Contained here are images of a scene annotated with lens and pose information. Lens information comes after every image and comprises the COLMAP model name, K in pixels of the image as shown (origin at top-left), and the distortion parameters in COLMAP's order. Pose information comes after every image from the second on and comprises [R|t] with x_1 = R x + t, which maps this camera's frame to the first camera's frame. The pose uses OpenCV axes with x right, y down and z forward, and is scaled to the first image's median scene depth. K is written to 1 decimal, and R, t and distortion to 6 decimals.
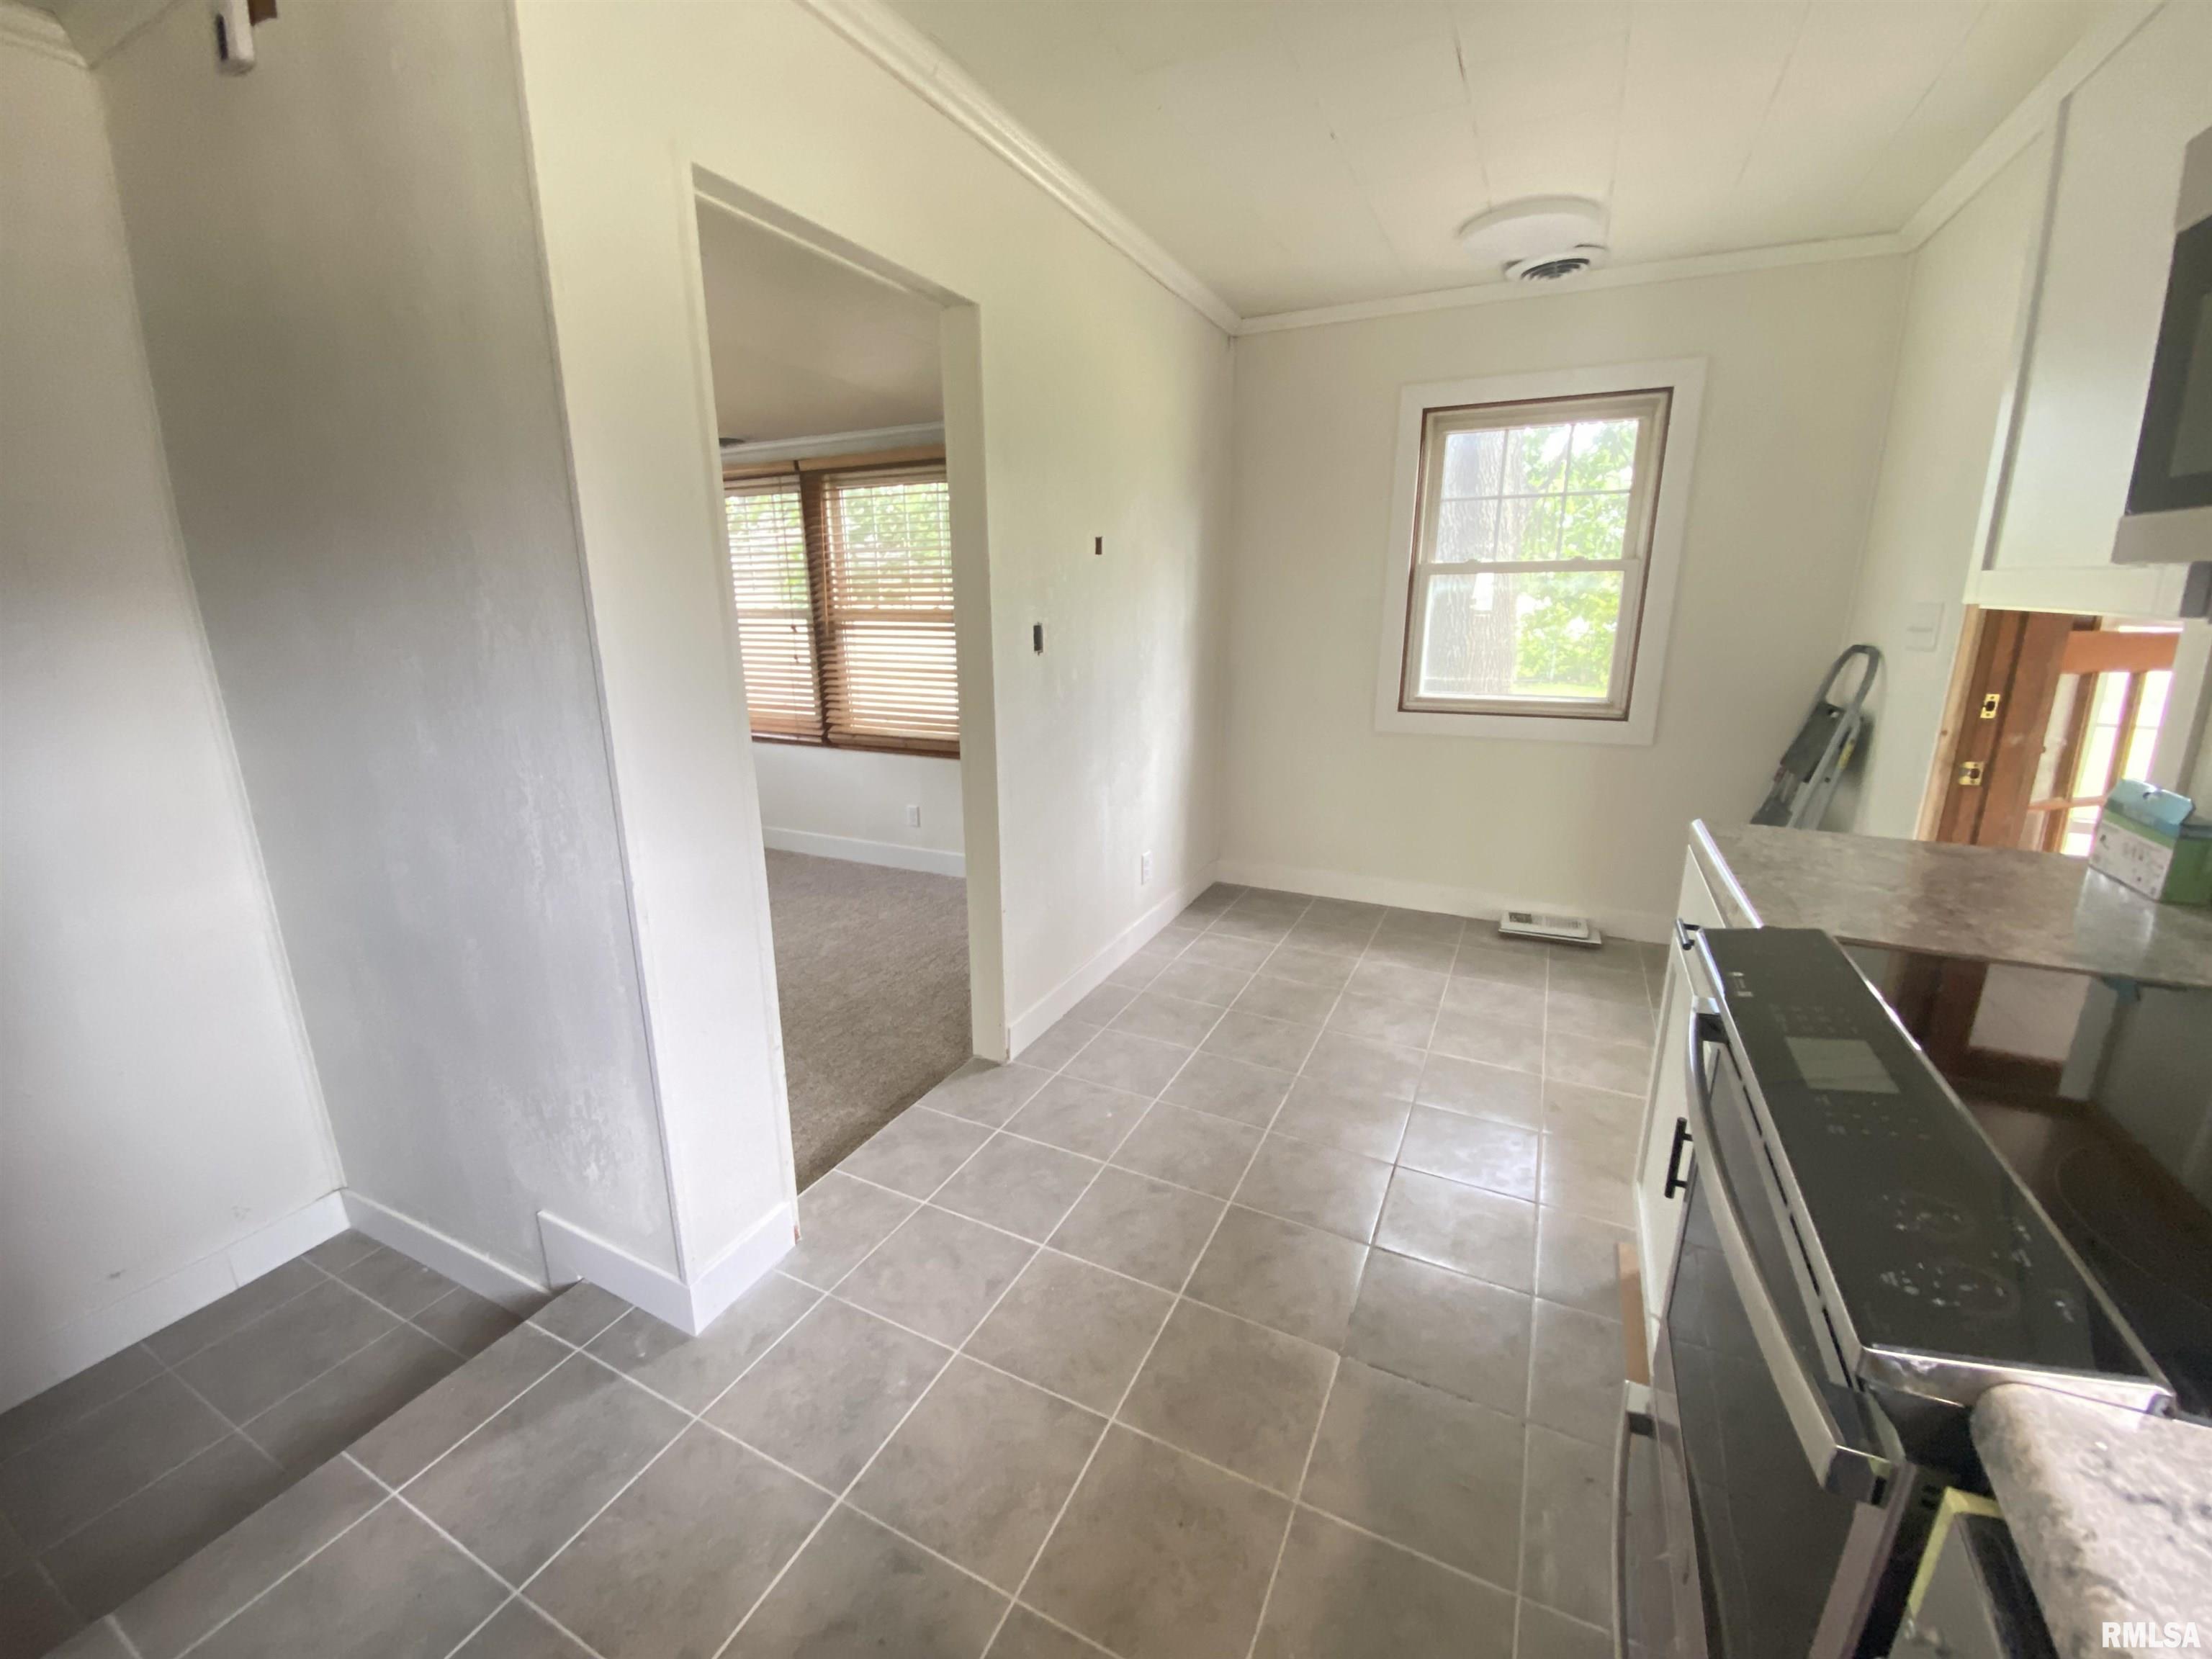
lens RADIAL K [[912.6, 0, 1112.2], [0, 912.6, 820.5], [0, 0, 1]] dist [0.009664, -0.000813]
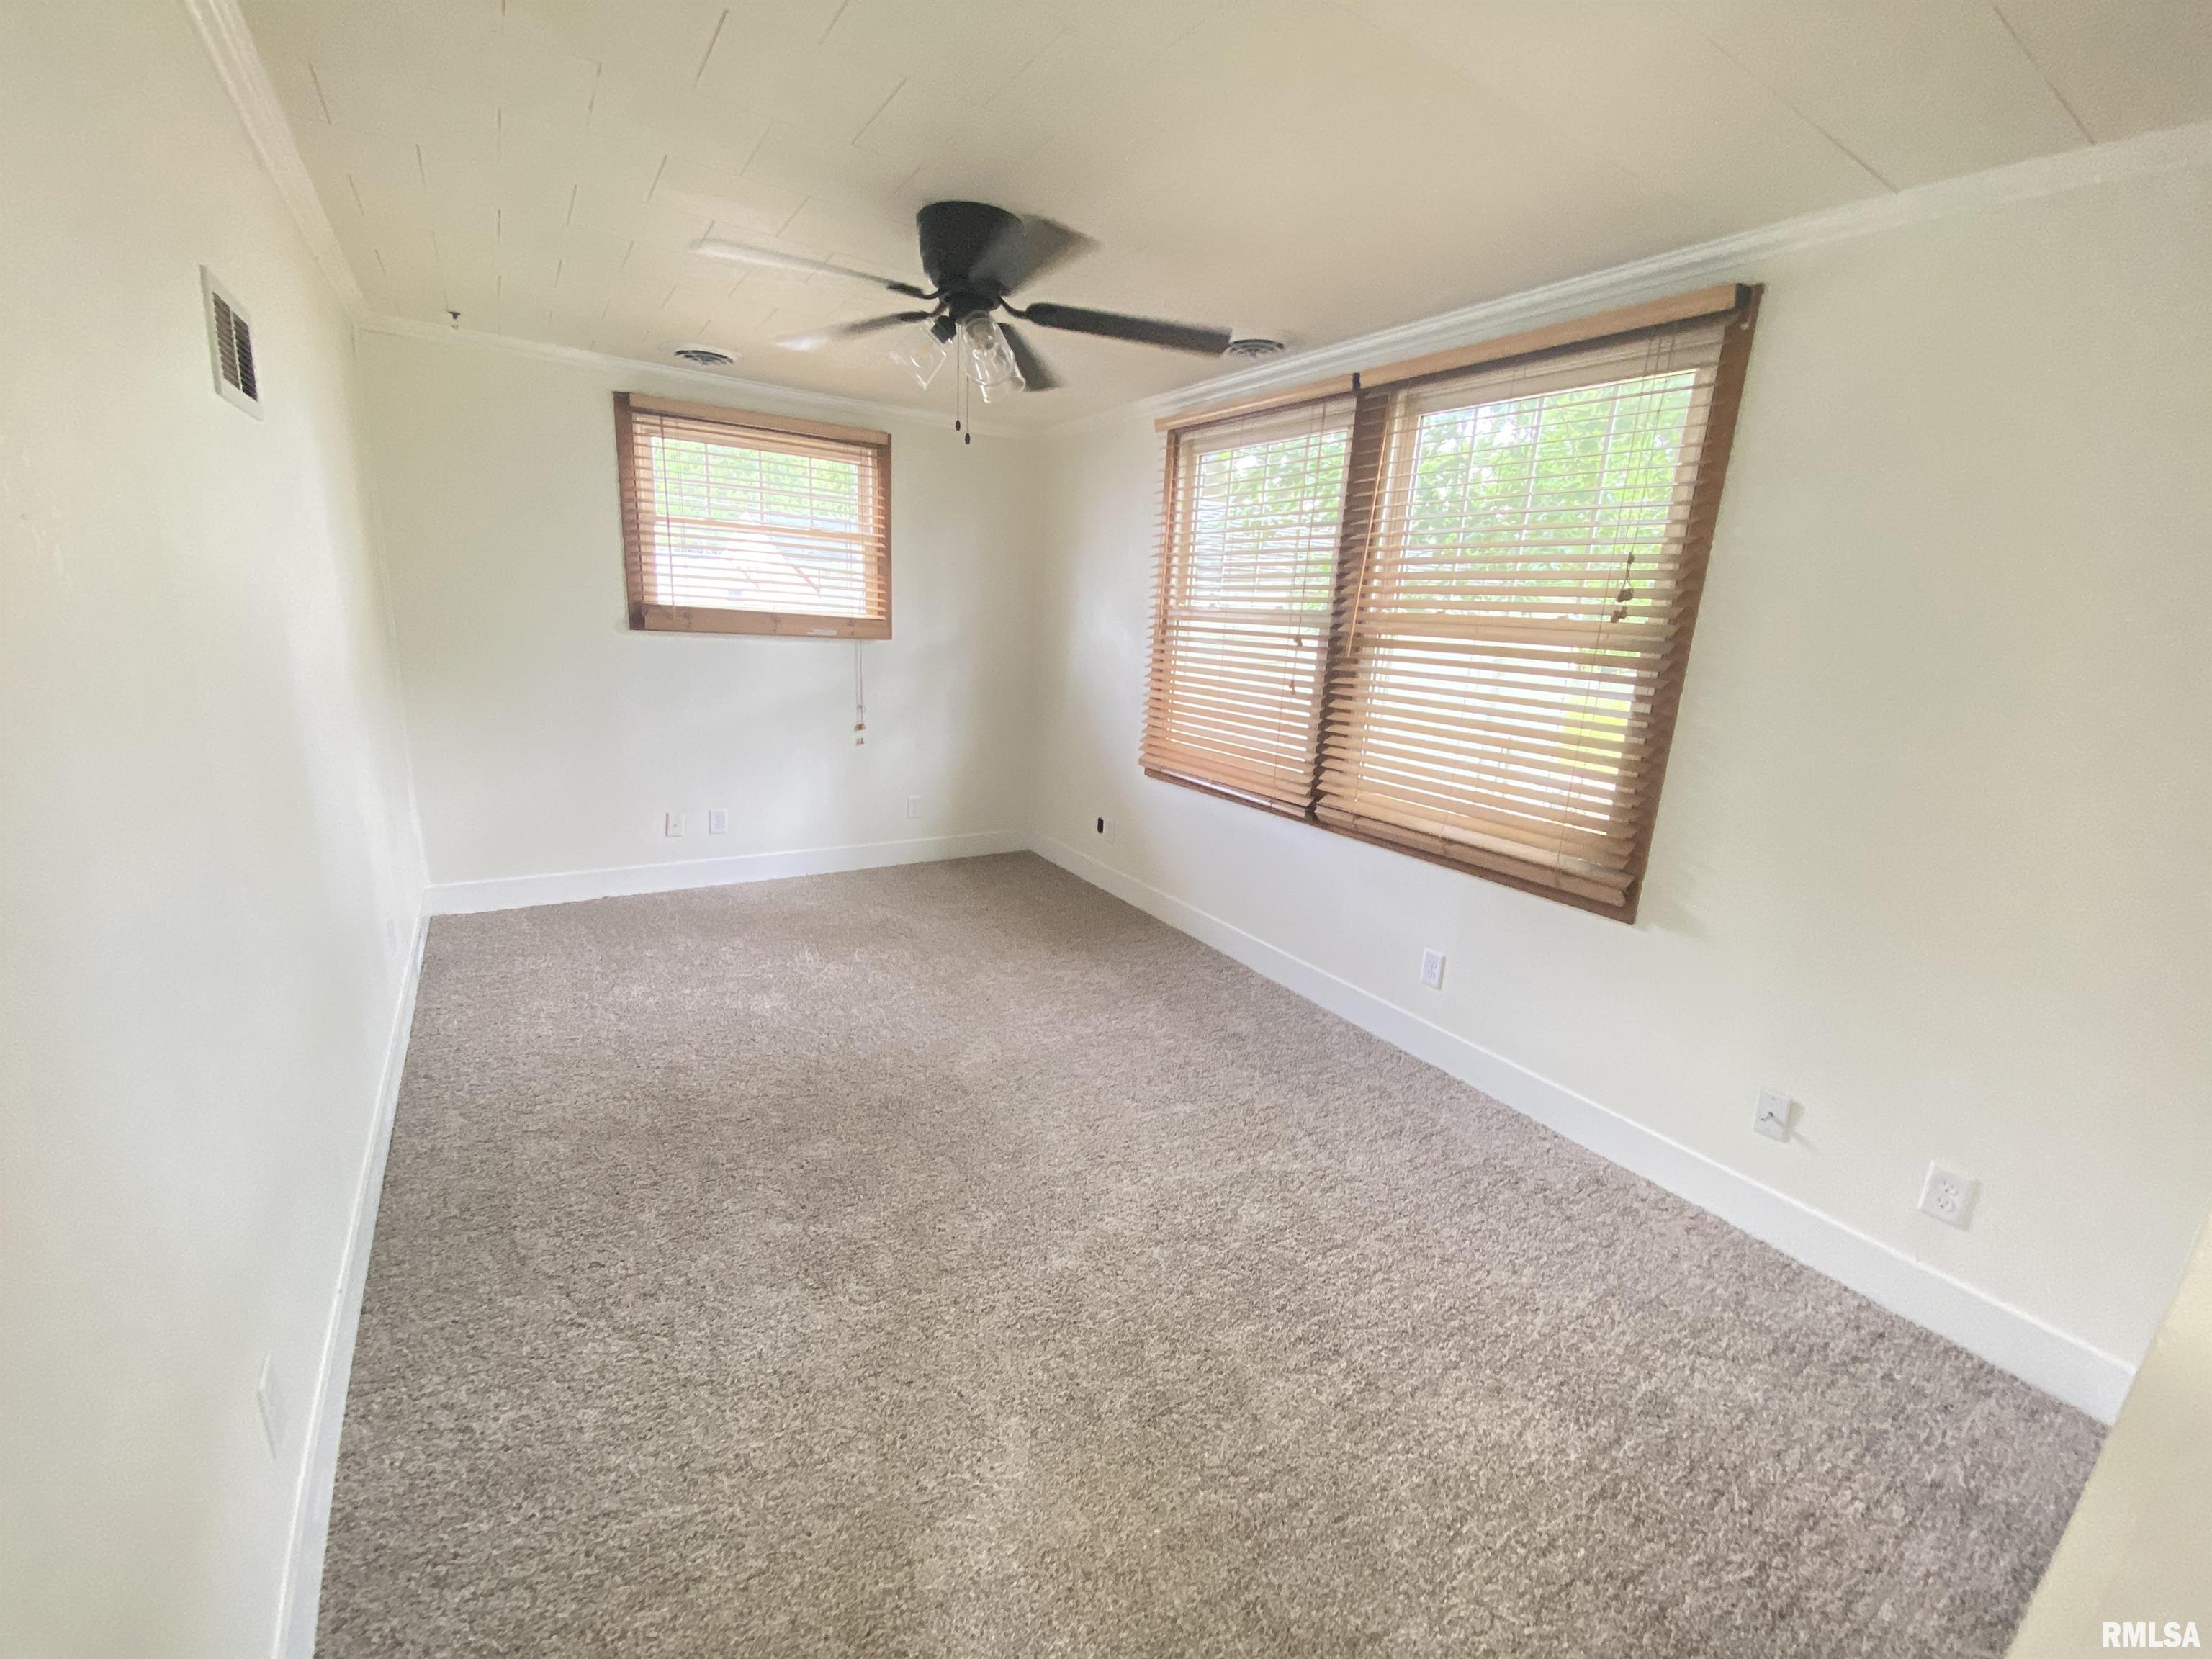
lens RADIAL K [[912.6, 0, 1100.5], [0, 912.6, 832.6], [0, 0, 1]] dist [0.009664, -0.000813]
pose [[0.856937, 0.179939, -0.482991, -0.131913], [-0.191131, 0.981208, 0.026441, -0.066462], [0.478673, 0.069656, 0.875226, 0.376470]]
